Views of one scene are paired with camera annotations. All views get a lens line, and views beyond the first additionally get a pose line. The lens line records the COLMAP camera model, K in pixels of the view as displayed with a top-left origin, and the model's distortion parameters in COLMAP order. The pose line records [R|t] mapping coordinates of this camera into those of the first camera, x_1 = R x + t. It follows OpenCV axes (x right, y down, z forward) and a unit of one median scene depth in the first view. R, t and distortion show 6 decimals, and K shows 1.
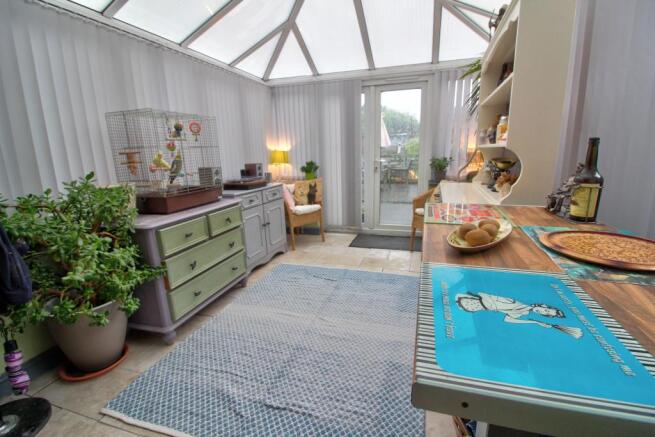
lens RADIAL K [[305.7, 0, 329.2], [0, 305.7, 218.6], [0, 0, 1]] dist [-0.013460, -0.001062]
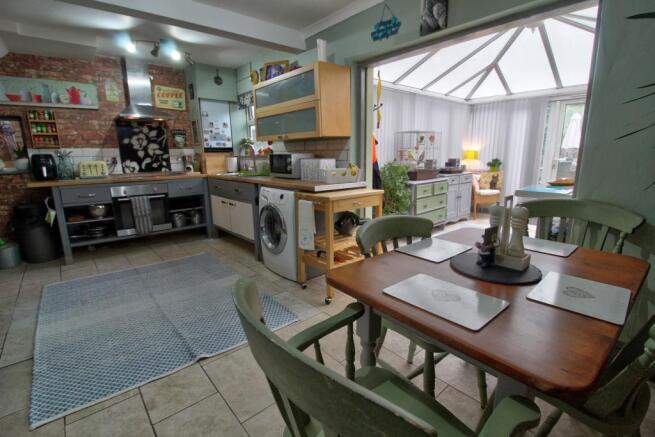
lens RADIAL K [[305.7, 0, 329.2], [0, 305.7, 218.6], [0, 0, 1]] dist [-0.013460, -0.001062]
pose [[0.852582, 0.123987, -0.507673, 0.029049], [-0.121065, 0.991881, 0.038926, 0.125344], [0.508377, 0.028274, 0.860670, -0.583843]]
